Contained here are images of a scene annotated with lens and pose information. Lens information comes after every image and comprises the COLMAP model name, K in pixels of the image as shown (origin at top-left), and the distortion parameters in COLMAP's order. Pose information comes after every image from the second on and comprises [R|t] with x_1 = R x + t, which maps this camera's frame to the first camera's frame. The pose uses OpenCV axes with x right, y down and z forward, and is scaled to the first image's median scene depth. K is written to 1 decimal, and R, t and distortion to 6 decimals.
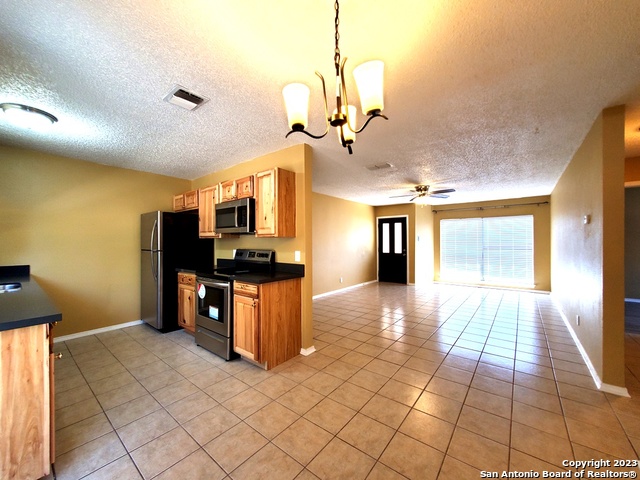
lens RADIAL K [[256.5, 0, 317.3], [0, 256.5, 235.8], [0, 0, 1]] dist [-0.001405, -0.000398]
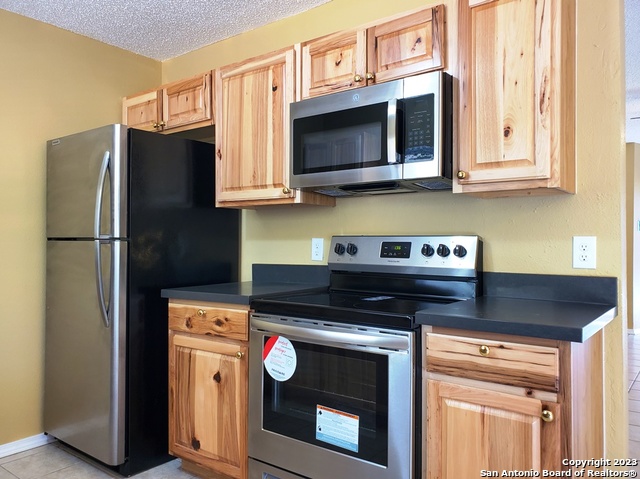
lens RADIAL K [[500.9, 0, 320.8], [0, 500.9, 229.7], [0, 0, 1]] dist [0.005354, -0.000506]
pose [[0.999257, 0.004416, 0.038292, -0.380404], [-0.004465, 0.999989, 0.001194, 0.045026], [-0.038286, -0.001364, 0.999266, 0.321757]]
